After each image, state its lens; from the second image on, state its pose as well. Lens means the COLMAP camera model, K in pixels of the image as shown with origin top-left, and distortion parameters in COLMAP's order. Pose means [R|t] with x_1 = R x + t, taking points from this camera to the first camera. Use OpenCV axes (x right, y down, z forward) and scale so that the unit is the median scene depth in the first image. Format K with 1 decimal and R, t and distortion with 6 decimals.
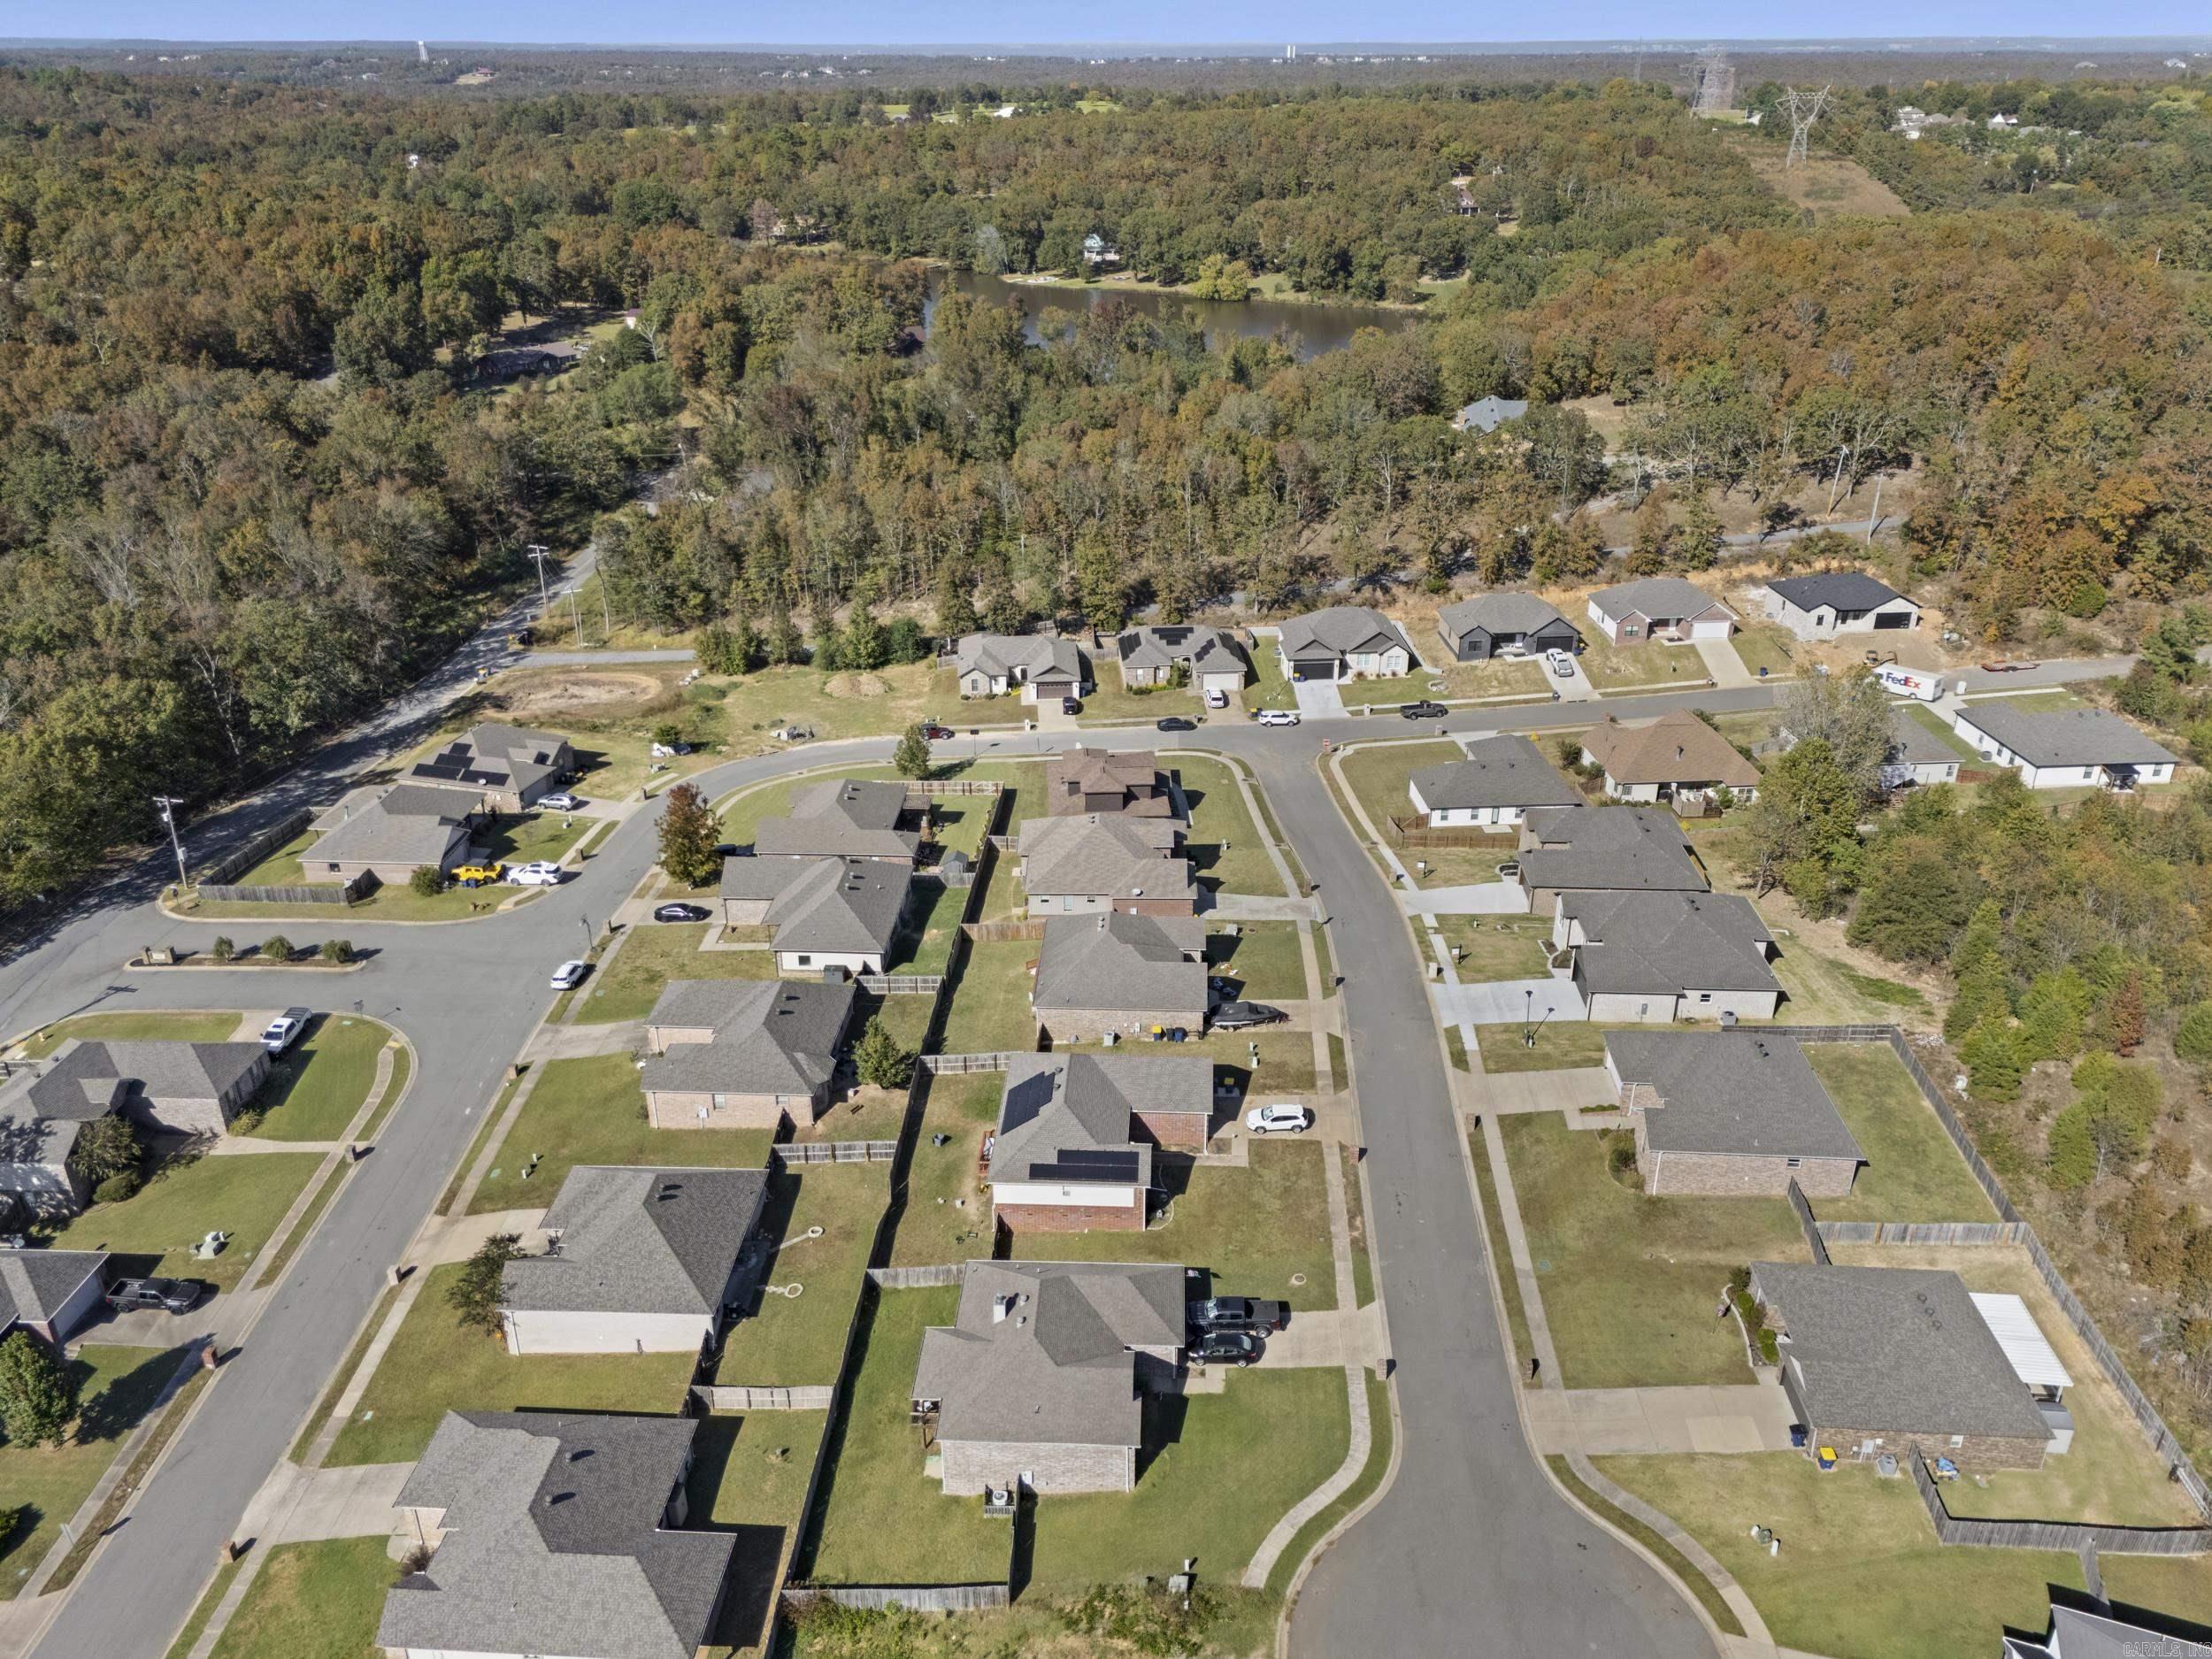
lens RADIAL K [[1634.0, 0, 1115.0], [0, 1634.0, 830.7], [0, 0, 1]] dist [0.100883, -0.127510]
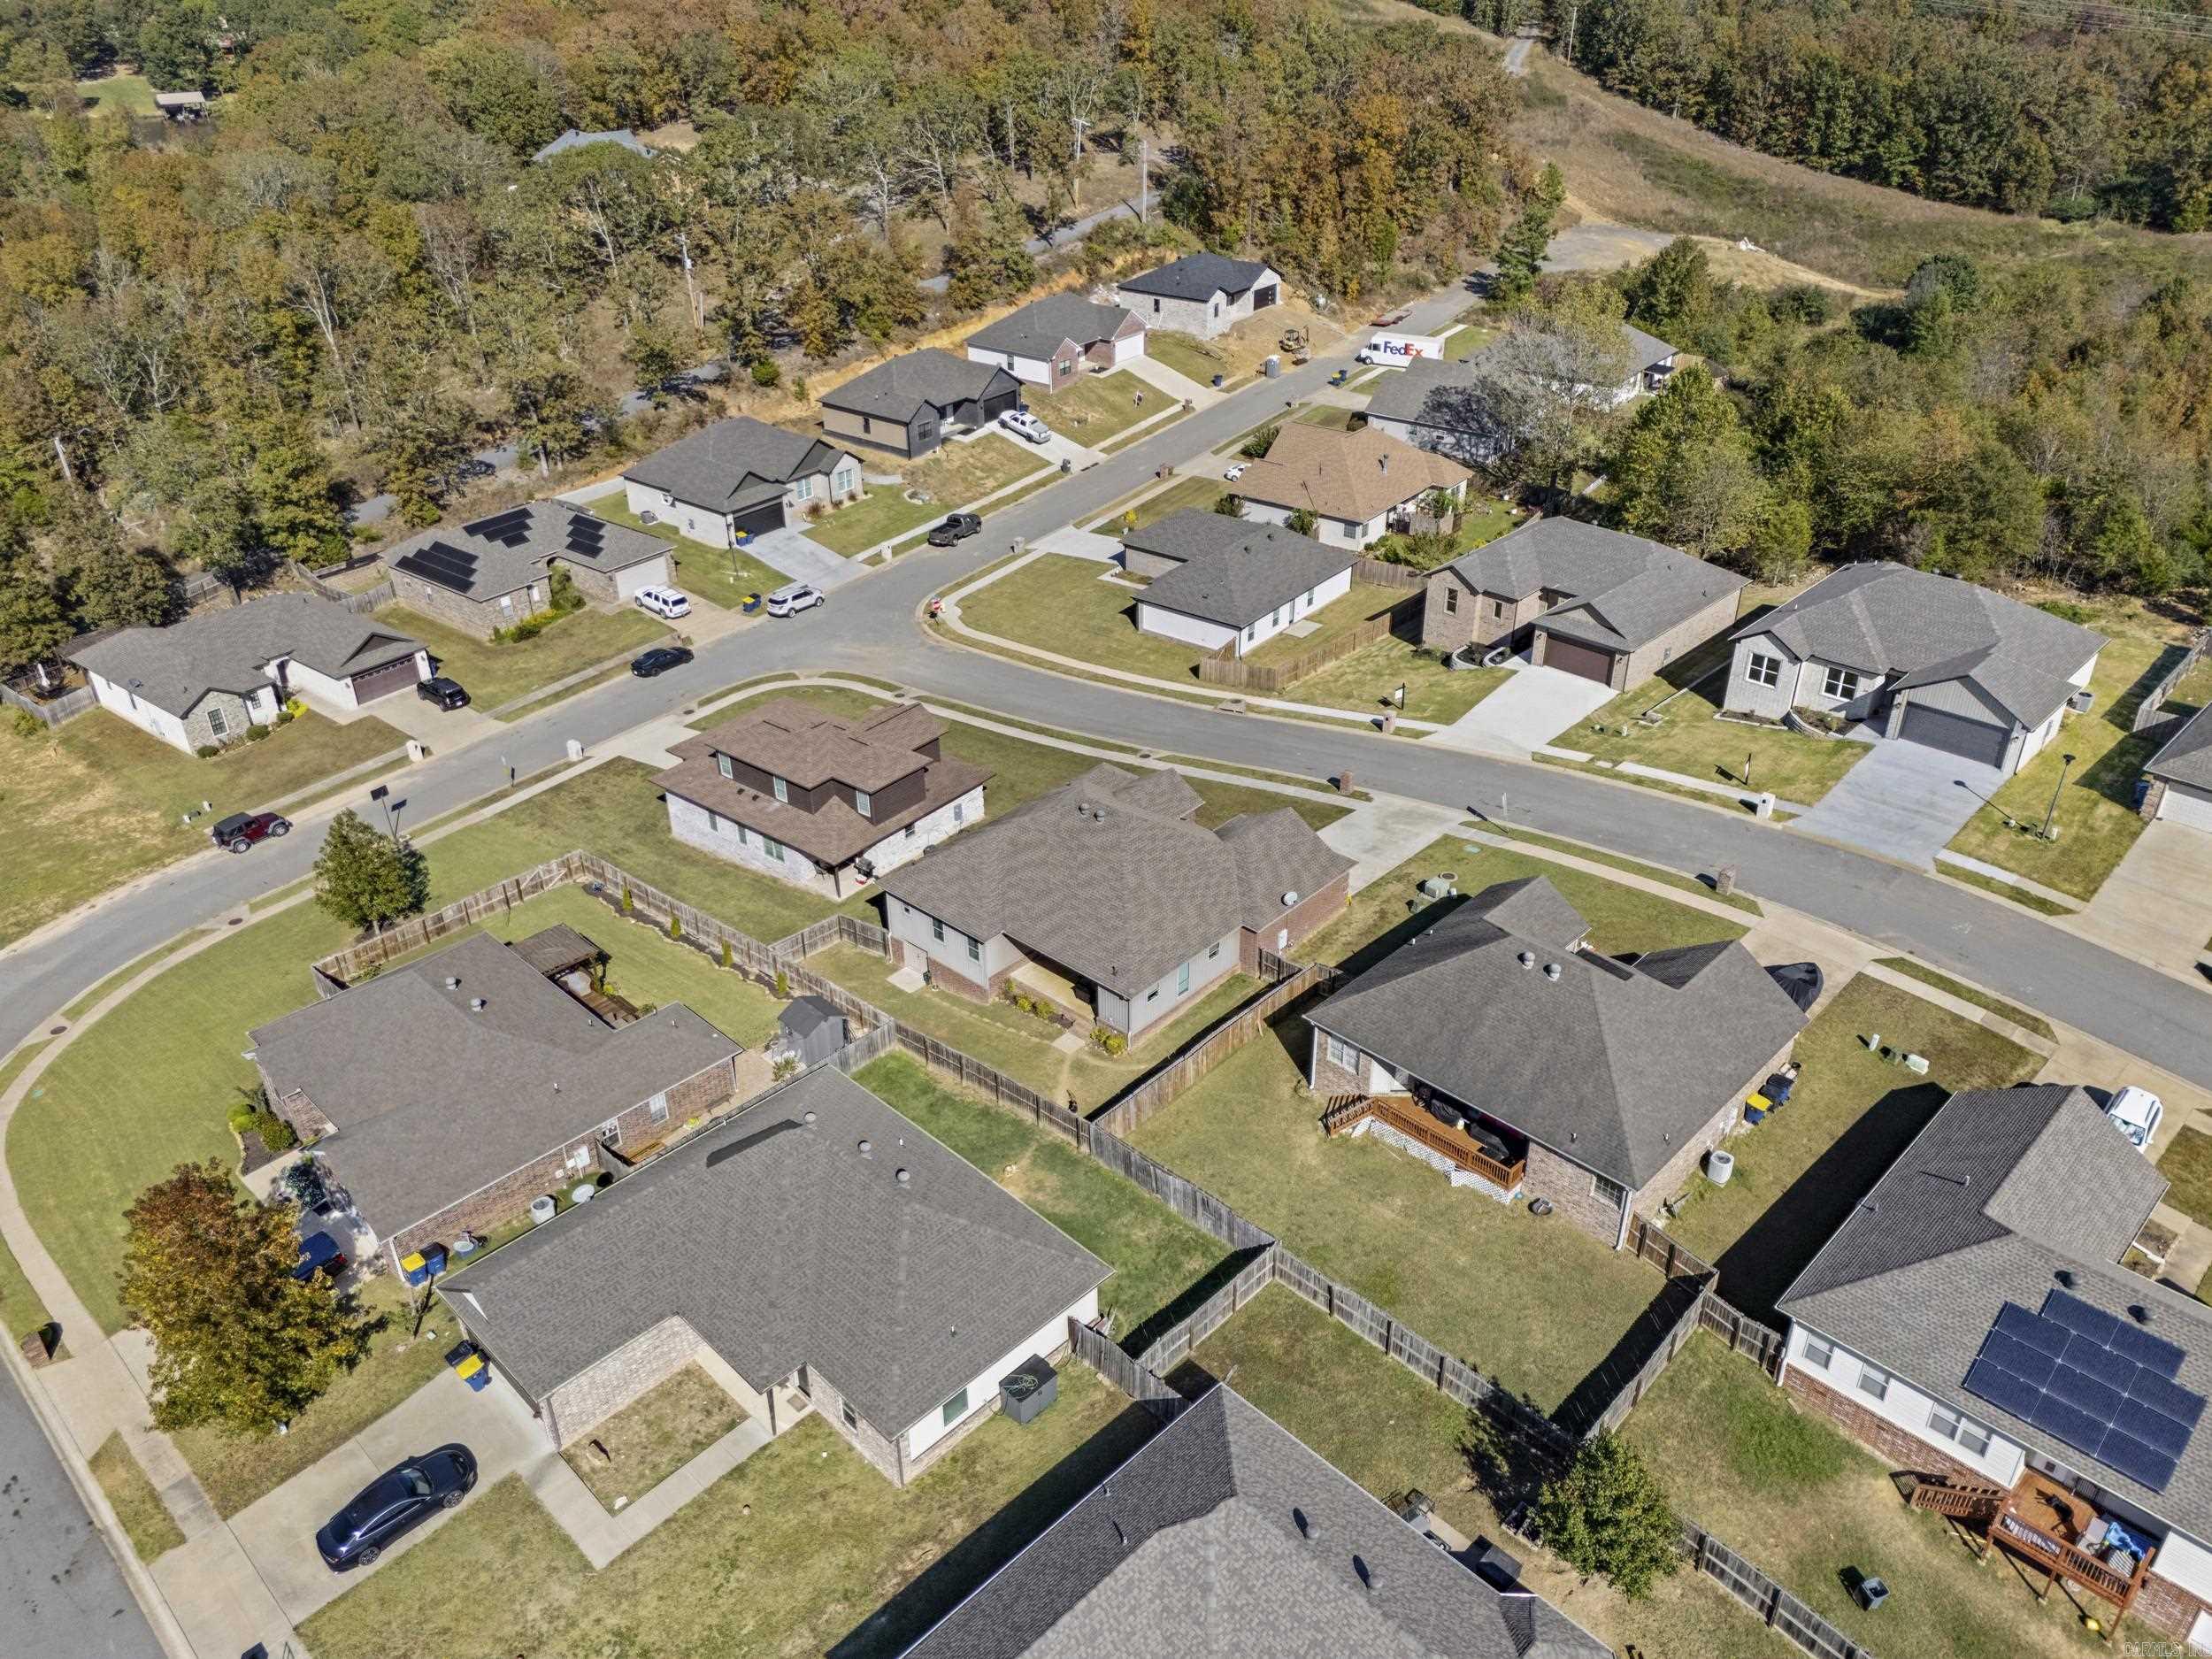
lens RADIAL K [[1630.4, 0, 1096.5], [0, 1630.4, 837.3], [0, 0, 1]] dist [0.066131, -0.062225]
pose [[0.668840, -0.379383, 0.639314, -0.239687], [0.327427, 0.922408, 0.204828, -0.072134], [-0.667417, 0.072332, 0.741163, 0.455588]]
